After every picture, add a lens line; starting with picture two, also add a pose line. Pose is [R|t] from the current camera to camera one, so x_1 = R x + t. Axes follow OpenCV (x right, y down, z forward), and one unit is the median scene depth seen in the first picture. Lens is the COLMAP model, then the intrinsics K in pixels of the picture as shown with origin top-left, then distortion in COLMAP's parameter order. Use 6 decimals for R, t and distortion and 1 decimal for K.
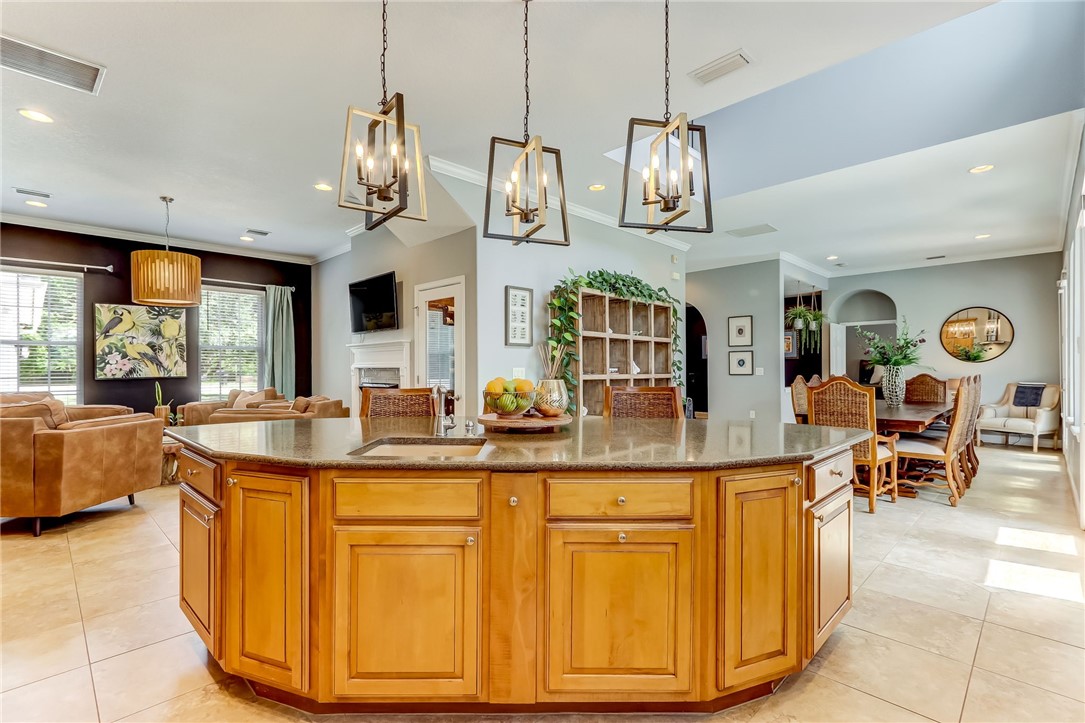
lens RADIAL K [[510.7, 0, 540.6], [0, 510.7, 374.9], [0, 0, 1]] dist [0.001490, 0.002023]
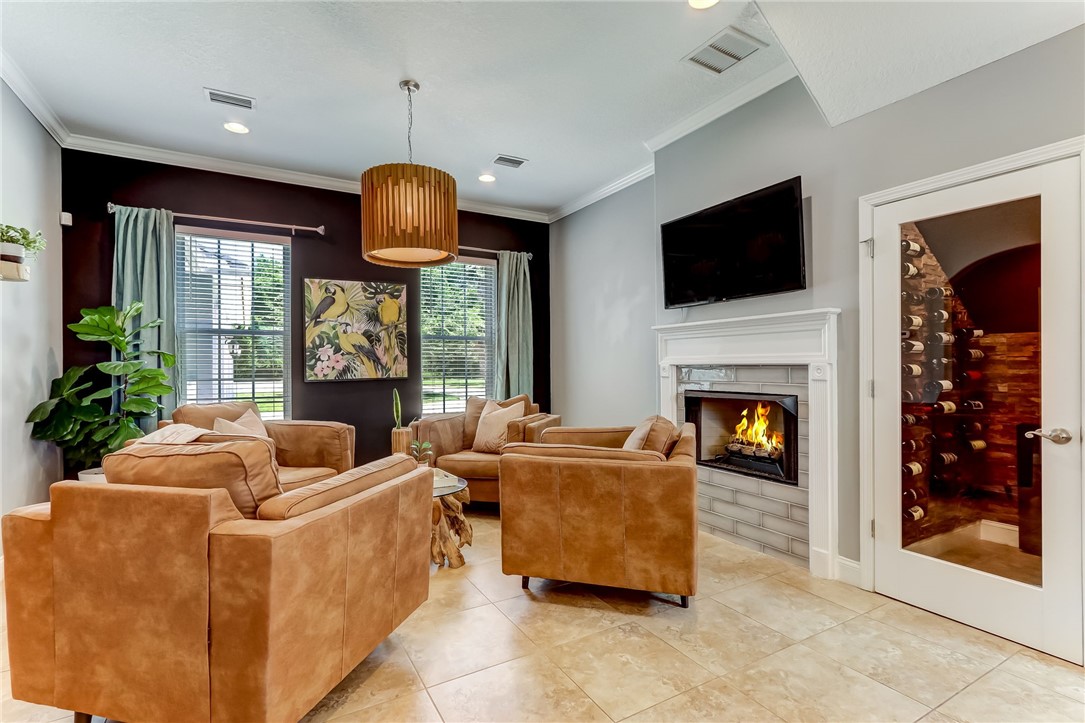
lens RADIAL K [[510.7, 0, 540.6], [0, 510.7, 374.9], [0, 0, 1]] dist [0.001490, 0.002023]
pose [[0.966032, 0.001611, -0.258418, -0.351958], [0.000292, 0.999973, 0.007327, -0.006124], [0.258423, -0.007153, 0.966005, 0.377415]]
